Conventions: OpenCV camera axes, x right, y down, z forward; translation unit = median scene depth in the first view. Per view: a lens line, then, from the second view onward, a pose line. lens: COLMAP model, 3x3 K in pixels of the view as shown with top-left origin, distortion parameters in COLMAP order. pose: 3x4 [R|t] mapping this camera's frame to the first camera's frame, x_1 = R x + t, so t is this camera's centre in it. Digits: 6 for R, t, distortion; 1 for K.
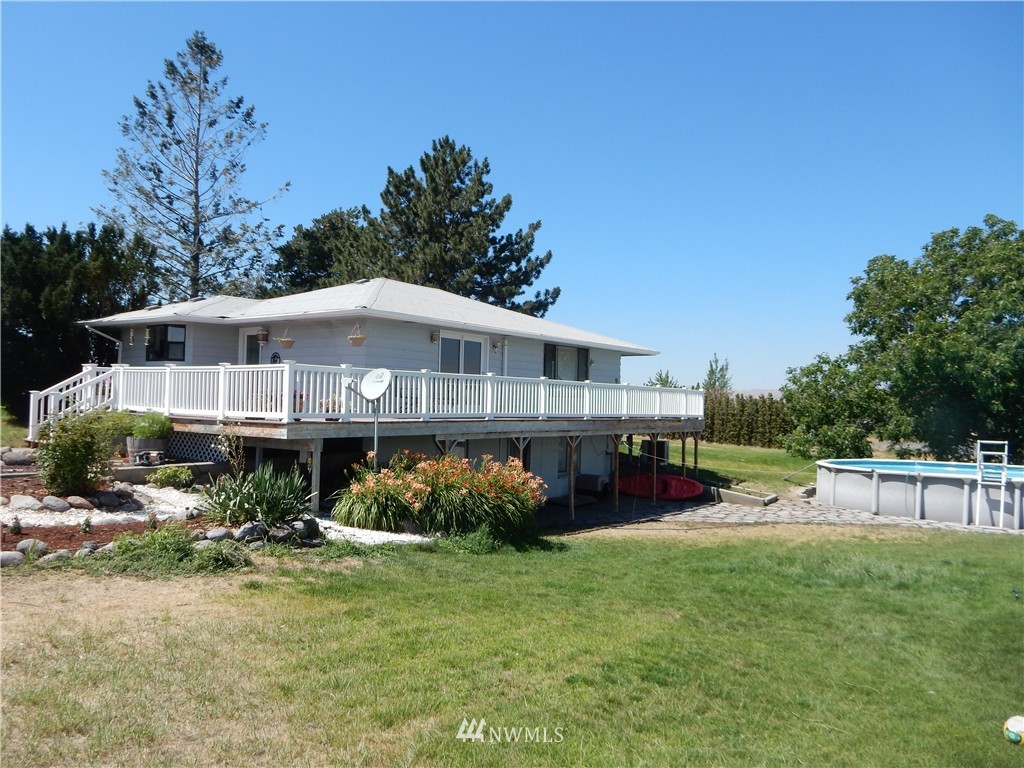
lens RADIAL K [[747.2, 0, 518.5], [0, 747.2, 391.2], [0, 0, 1]] dist [-0.006830, -0.000487]
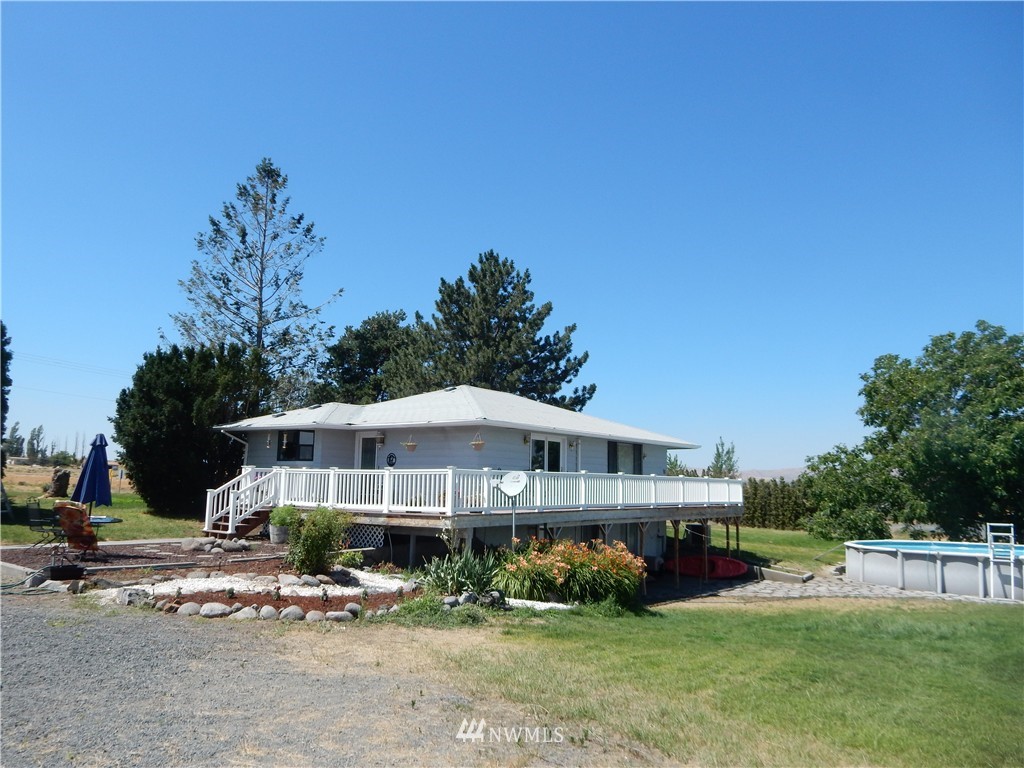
lens RADIAL K [[755.4, 0, 519.3], [0, 755.4, 390.8], [0, 0, 1]] dist [-0.003363, 0.008834]
pose [[0.999918, -0.006990, 0.010745, -0.090813], [0.008106, 0.994158, -0.107628, -0.013259], [-0.009930, 0.107706, 0.994133, -0.136221]]
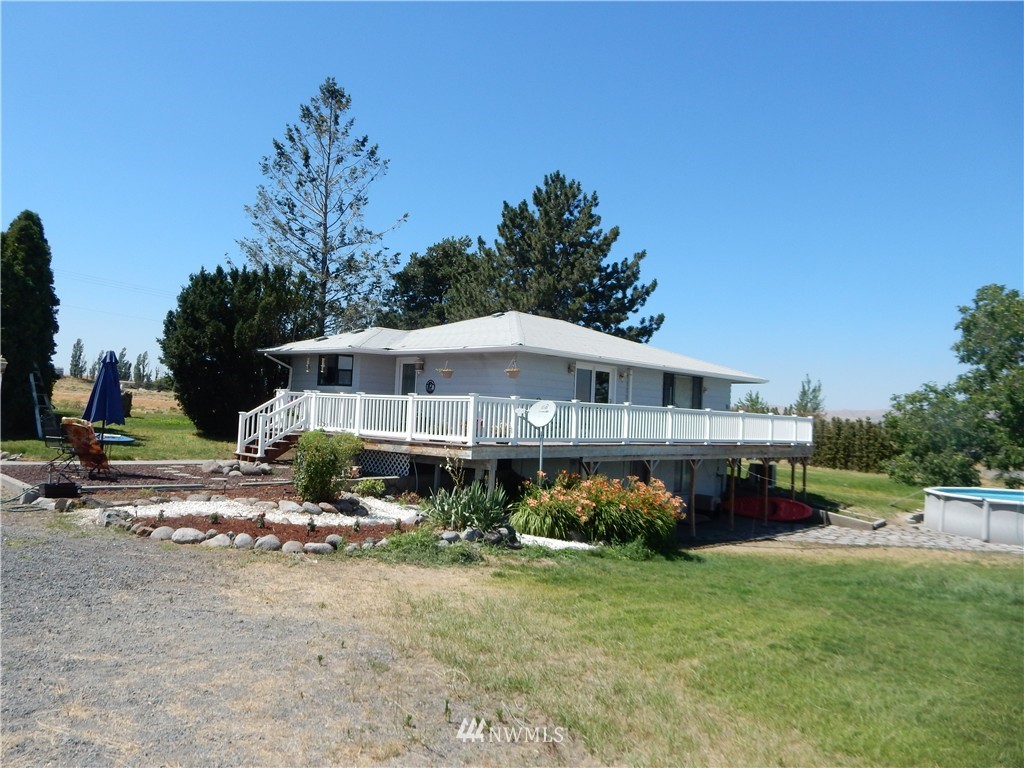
lens RADIAL K [[752.8, 0, 518.1], [0, 752.8, 393.3], [0, 0, 1]] dist [-0.006182, 0.007924]
pose [[0.994628, 0.015383, -0.102363, -0.050164], [-0.017105, 0.999726, -0.015961, -0.010420], [0.102089, 0.017626, 0.994619, -0.085947]]
